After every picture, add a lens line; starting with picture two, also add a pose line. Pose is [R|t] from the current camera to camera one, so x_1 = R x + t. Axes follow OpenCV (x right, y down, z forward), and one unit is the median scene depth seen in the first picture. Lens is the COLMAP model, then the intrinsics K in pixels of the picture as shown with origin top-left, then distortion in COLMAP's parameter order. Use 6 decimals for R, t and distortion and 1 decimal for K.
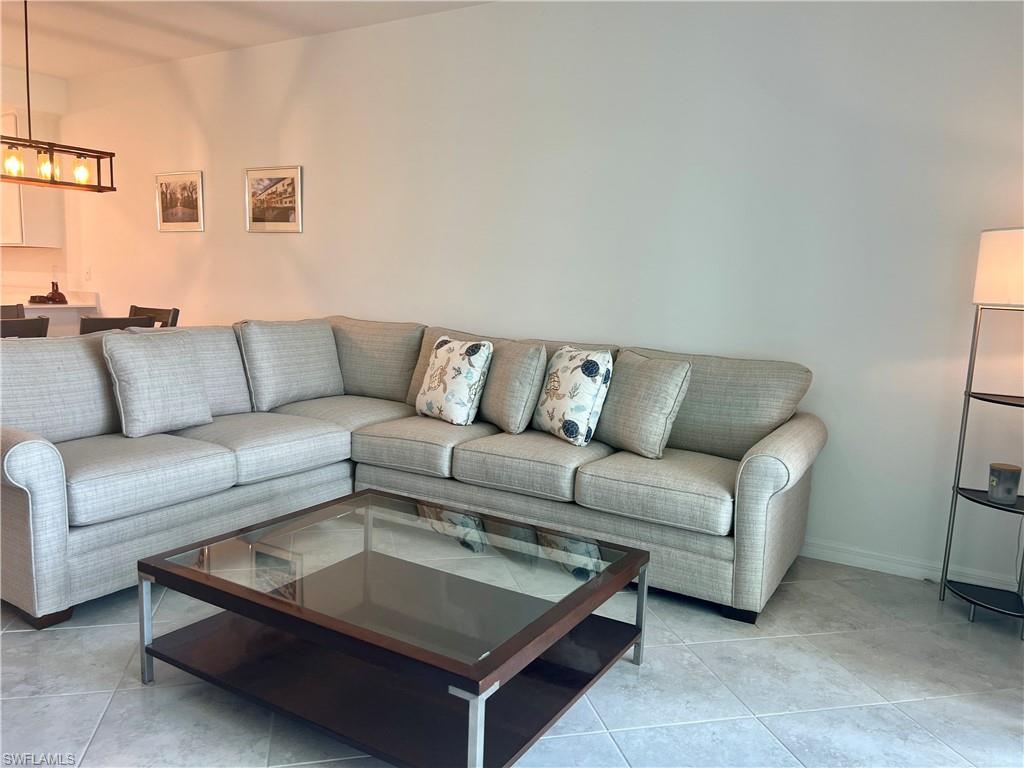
lens RADIAL K [[777.6, 0, 512.4], [0, 777.6, 384.6], [0, 0, 1]] dist [0.060361, -0.027736]
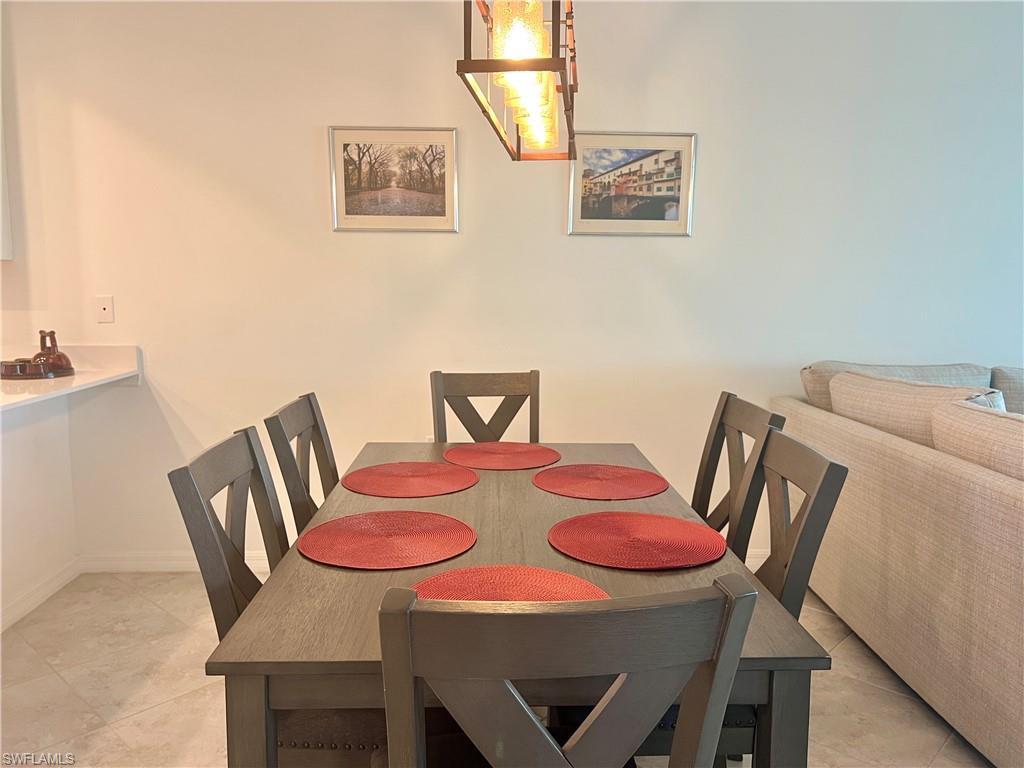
lens RADIAL K [[777.6, 0, 512.8], [0, 777.6, 381.2], [0, 0, 1]] dist [0.060361, -0.027736]
pose [[0.818609, -0.075745, 0.569335, -0.749068], [0.096878, 0.995272, -0.006882, -0.083358], [-0.566122, 0.060790, 0.822077, 0.547894]]
